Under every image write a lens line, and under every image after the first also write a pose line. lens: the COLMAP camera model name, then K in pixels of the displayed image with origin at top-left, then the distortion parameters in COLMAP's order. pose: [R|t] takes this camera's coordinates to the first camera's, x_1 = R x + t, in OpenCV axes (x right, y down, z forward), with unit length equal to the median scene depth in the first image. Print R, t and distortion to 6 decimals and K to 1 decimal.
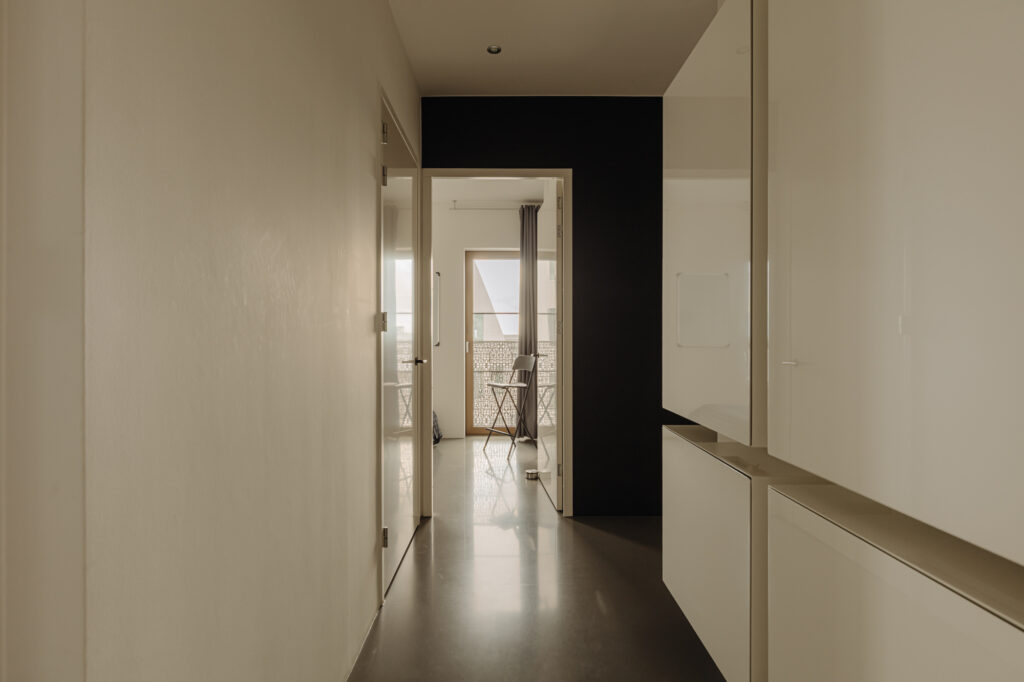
lens RADIAL K [[531.0, 0, 511.9], [0, 531.0, 338.0], [0, 0, 1]] dist [-0.000073, 0.000000]
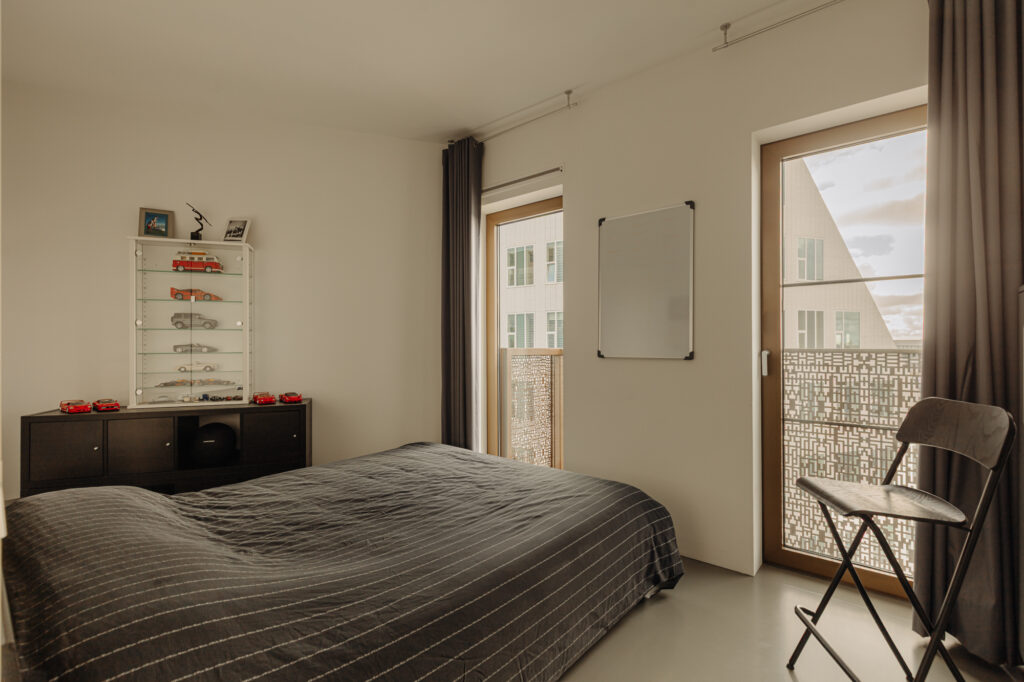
lens RADIAL K [[504.4, 0, 485.8], [0, 504.4, 335.3], [0, 0, 1]] dist [0.013364, 0.001267]
pose [[0.765130, -0.003736, -0.643865, 0.008743], [-0.007333, 0.999868, -0.014516, 0.001869], [0.643834, 0.015828, 0.765002, 0.544793]]
